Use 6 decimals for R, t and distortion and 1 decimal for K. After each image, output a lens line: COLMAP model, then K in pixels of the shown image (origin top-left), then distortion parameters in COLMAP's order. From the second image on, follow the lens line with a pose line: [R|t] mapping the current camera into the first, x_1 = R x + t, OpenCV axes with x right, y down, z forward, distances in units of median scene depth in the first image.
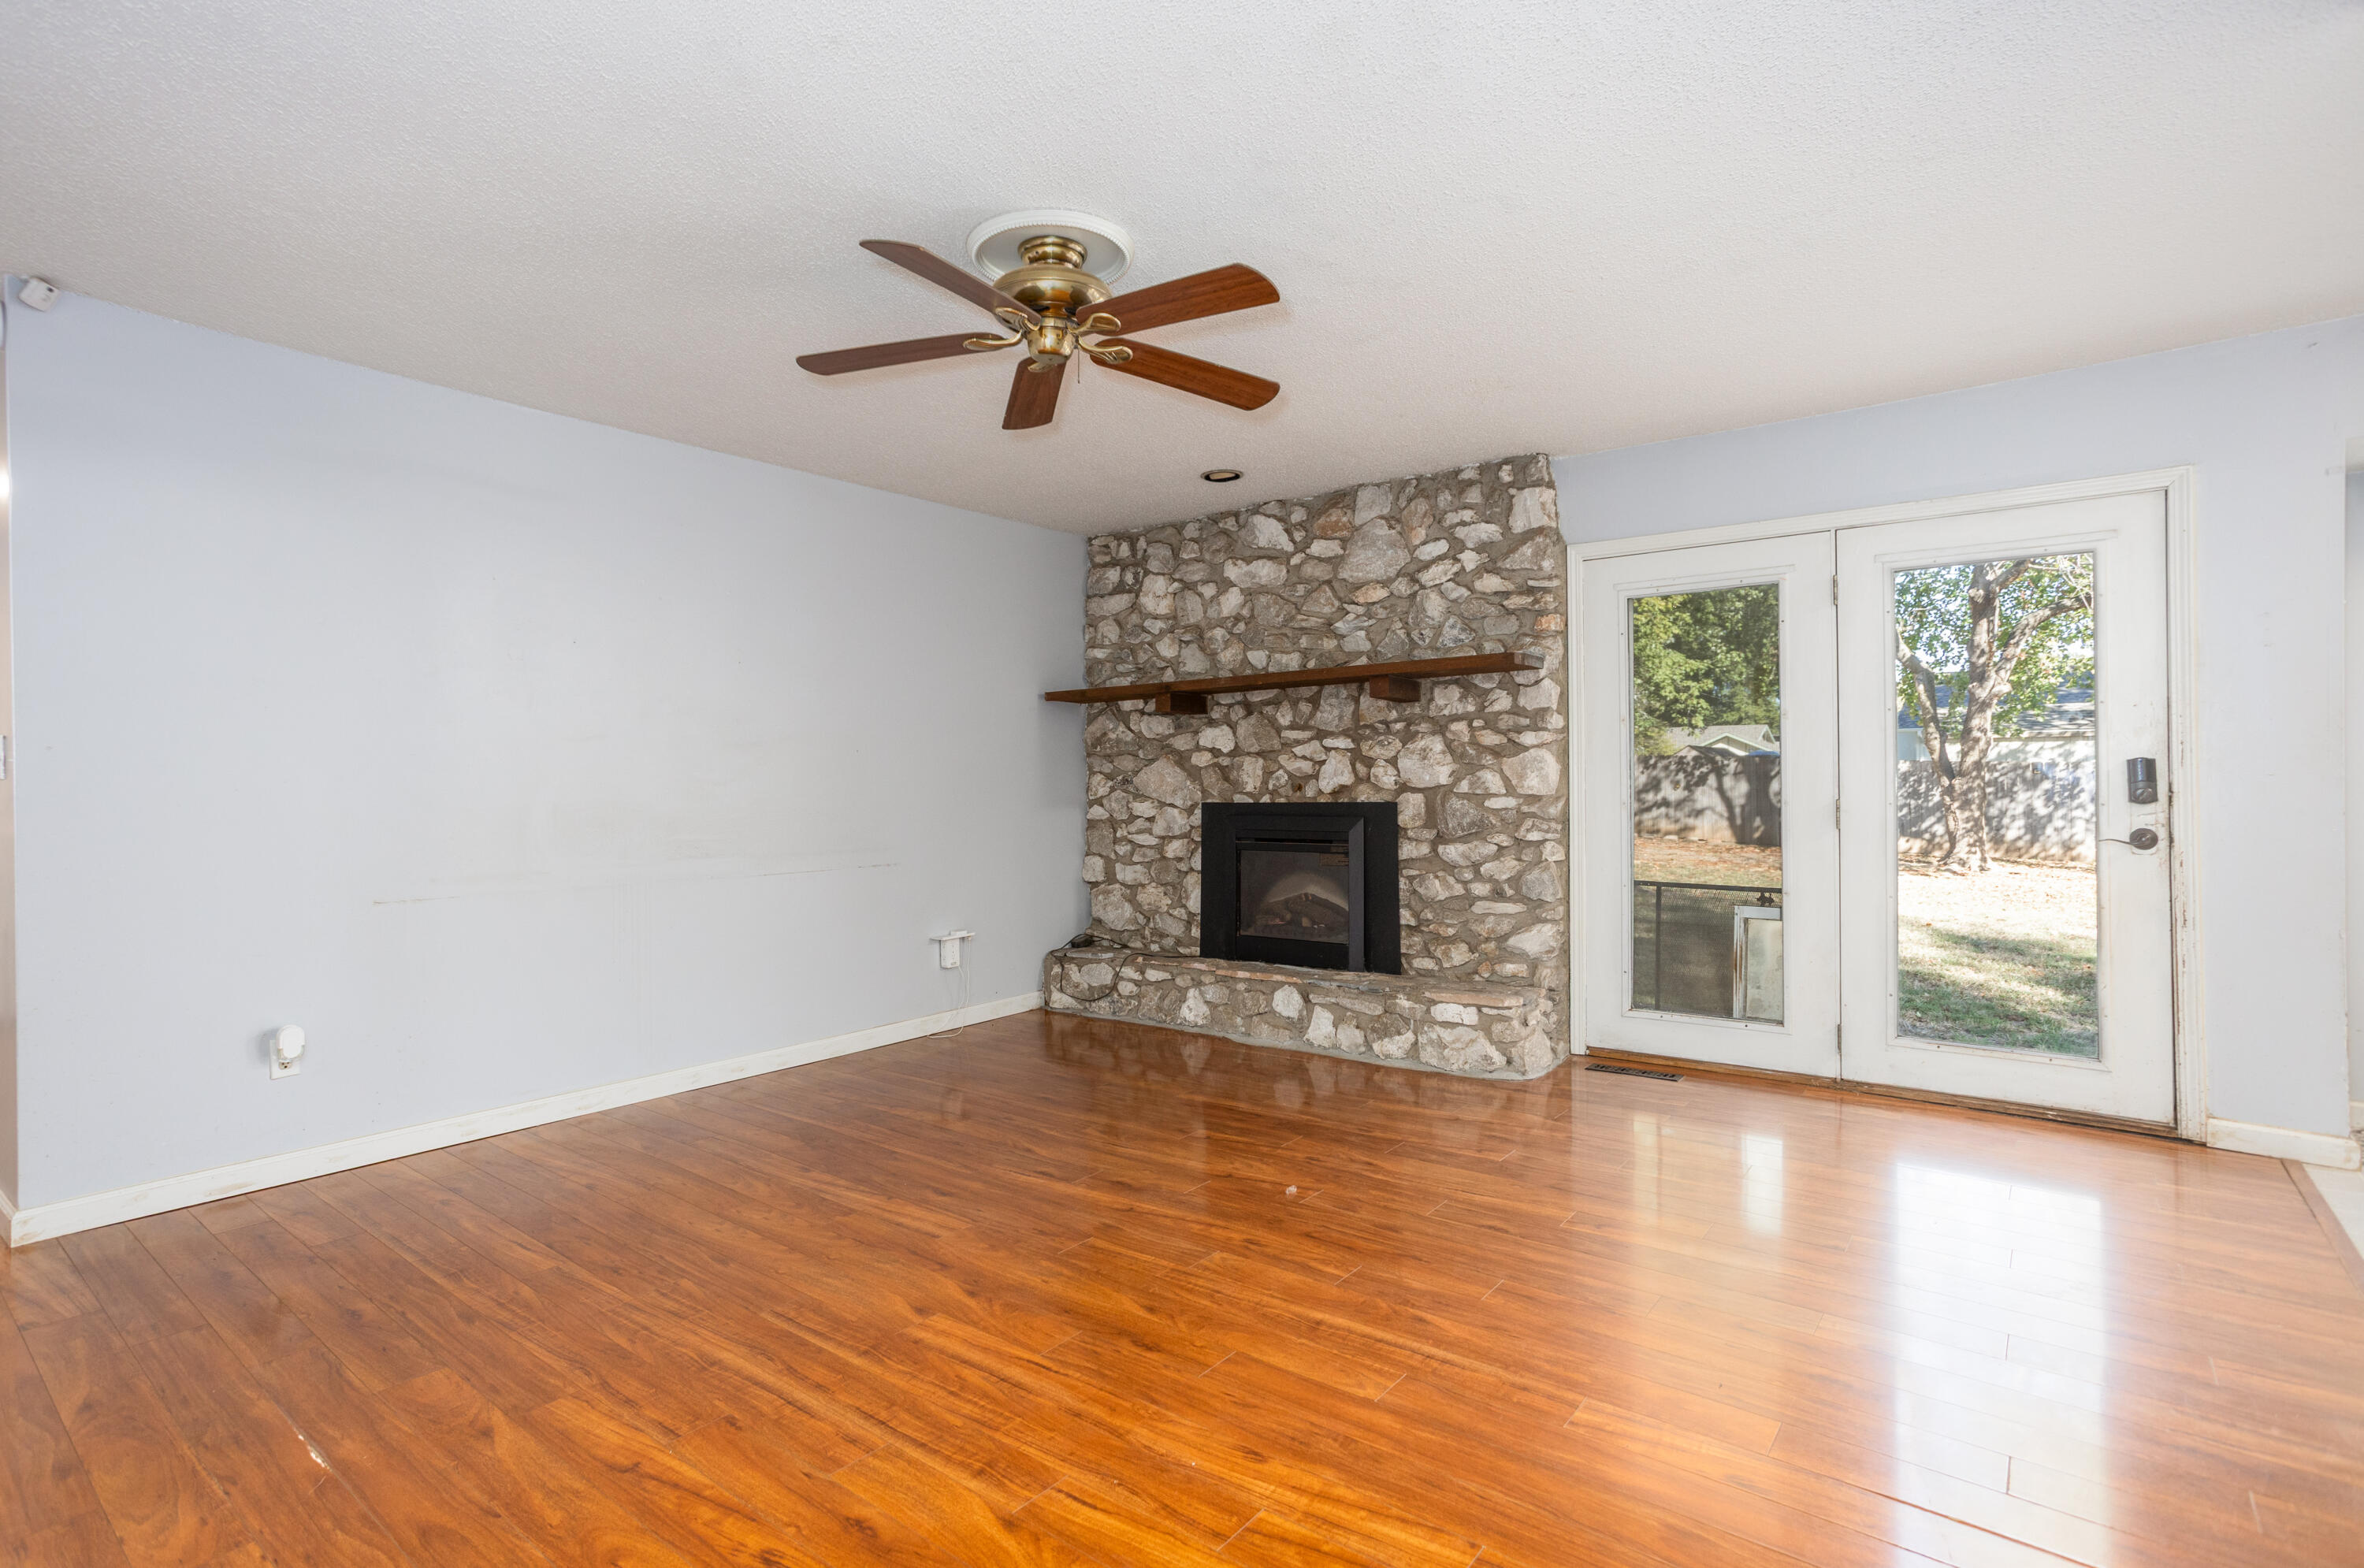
lens RADIAL K [[1134.8, 0, 1160.7], [0, 1134.8, 781.2], [0, 0, 1]] dist [-0.057606, 0.033722]
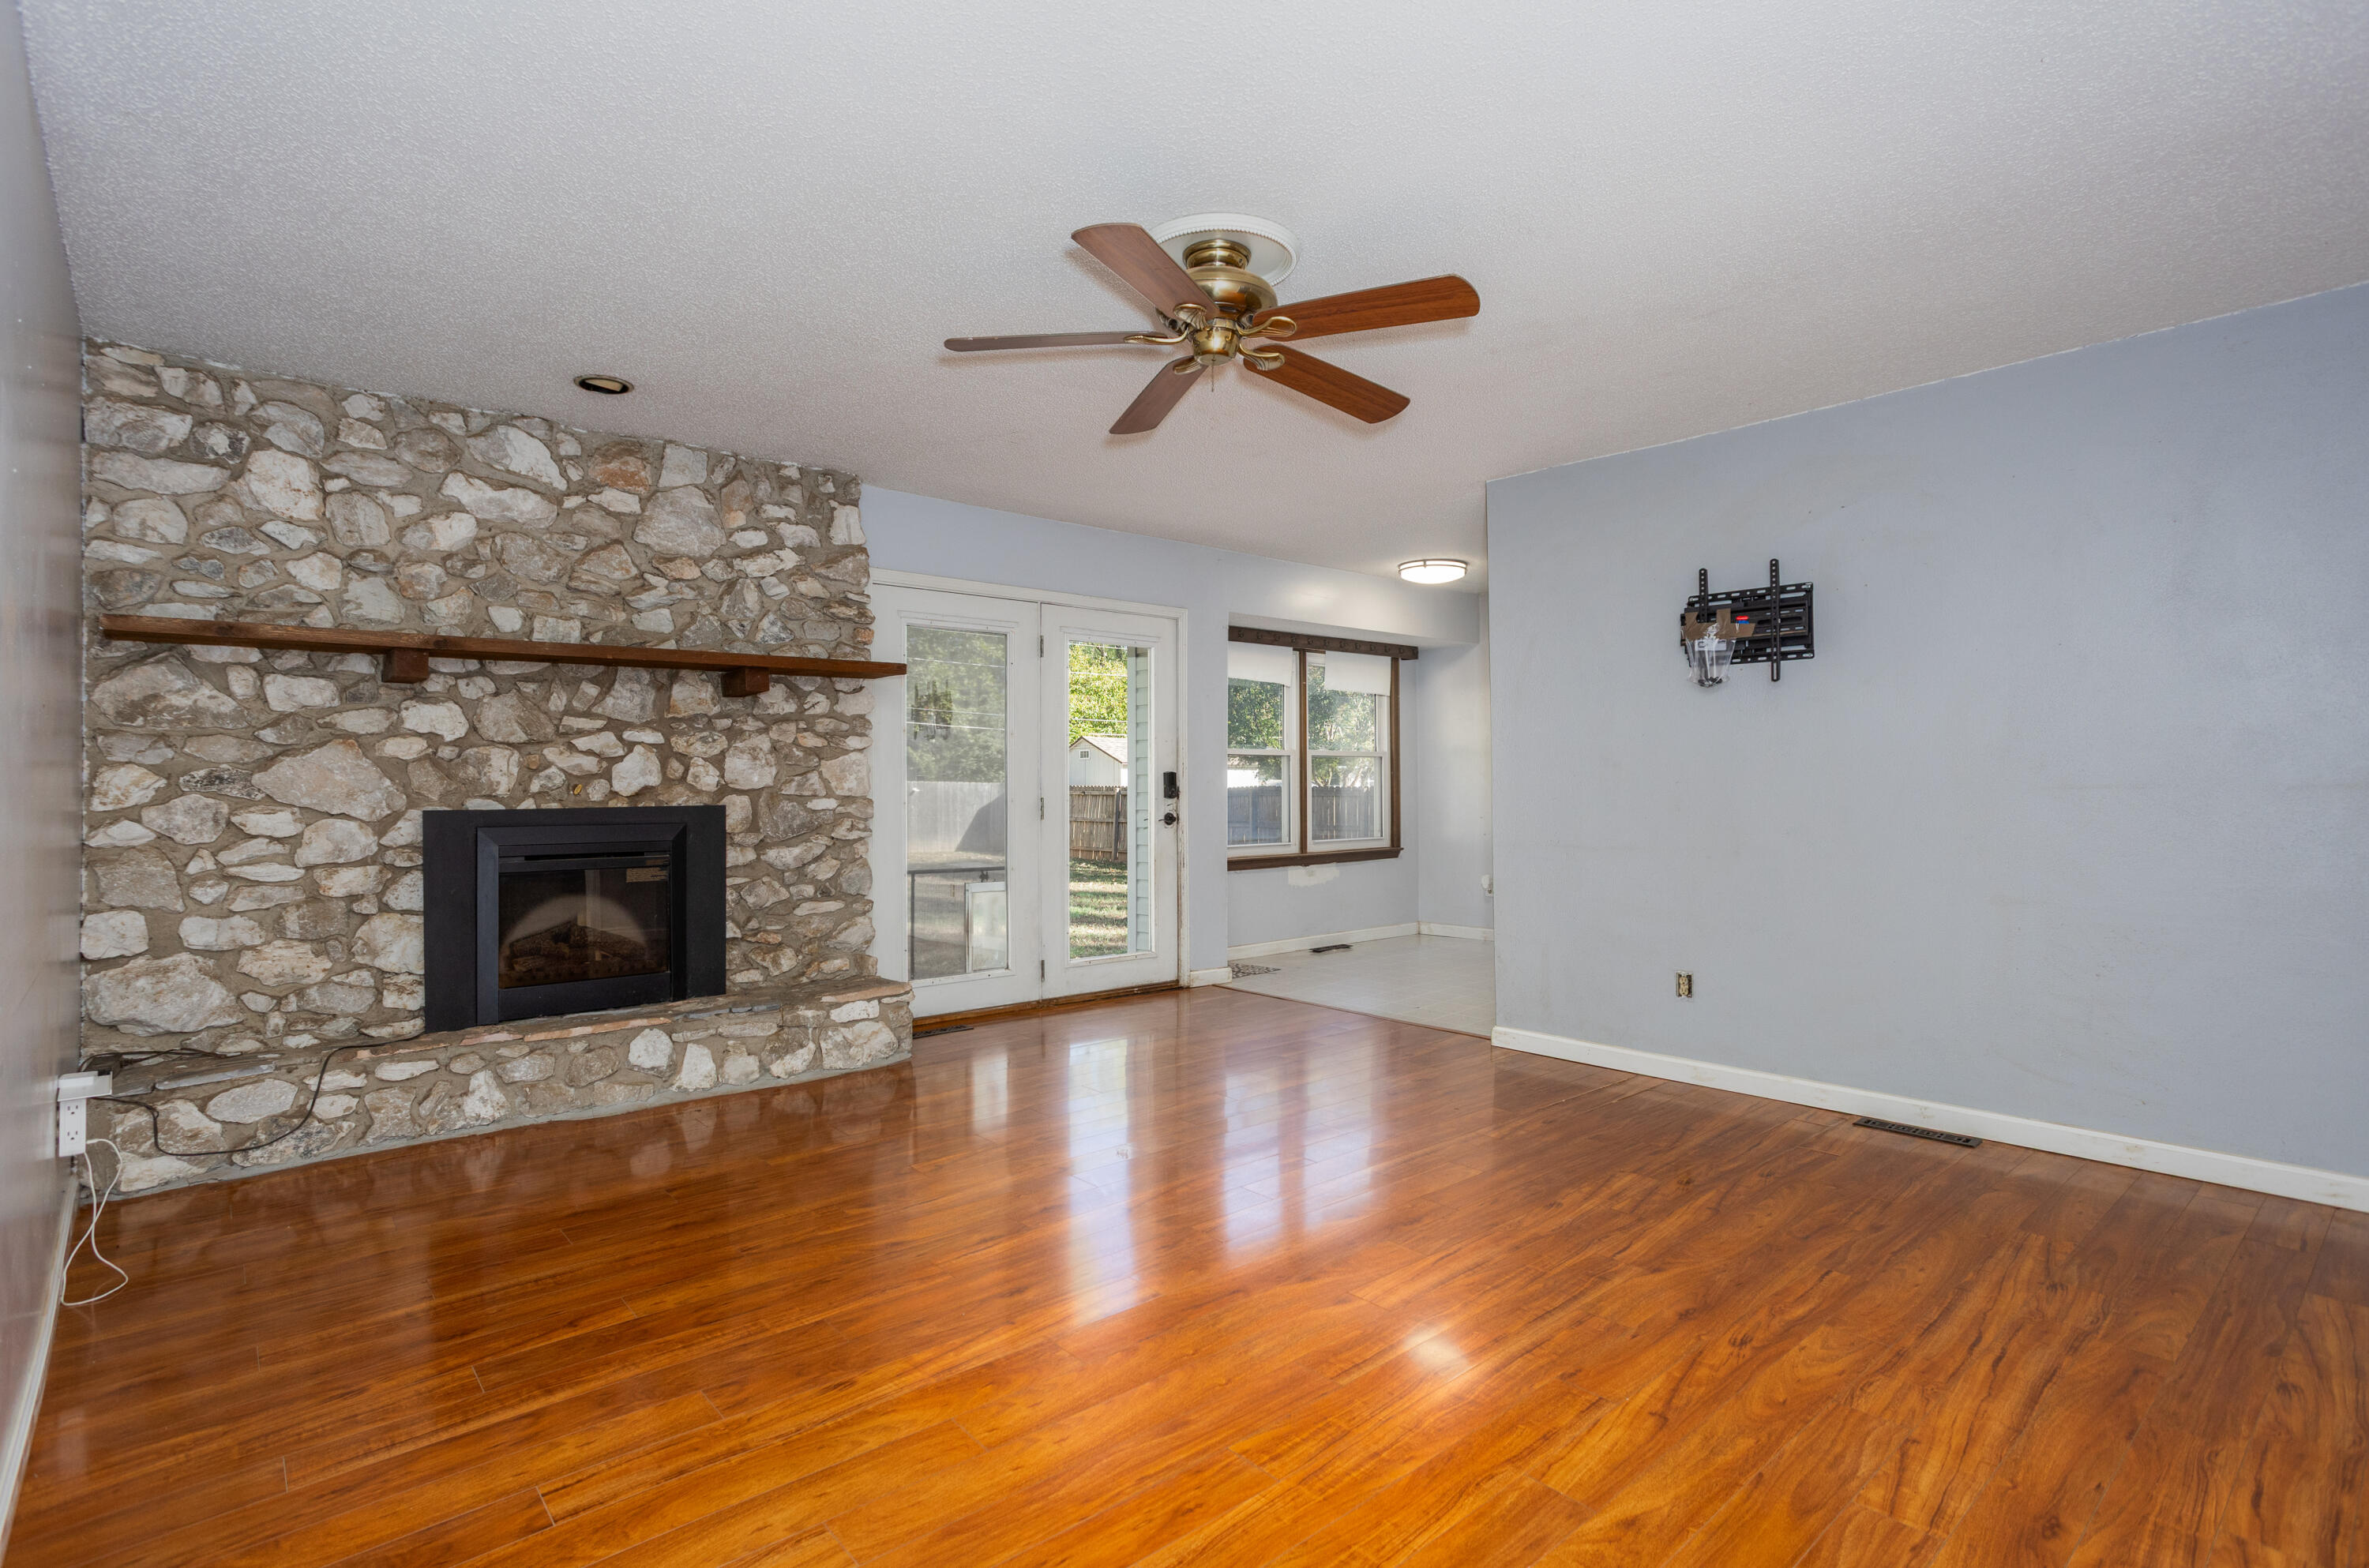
lens RADIAL K [[1137.1, 0, 1163.2], [0, 1137.1, 781.2], [0, 0, 1]] dist [-0.057606, 0.033722]
pose [[0.196865, 0.008278, 0.980396, -0.596015], [-0.003062, 0.999965, -0.007828, 0.004943], [-0.980426, -0.001461, 0.196883, 0.458655]]
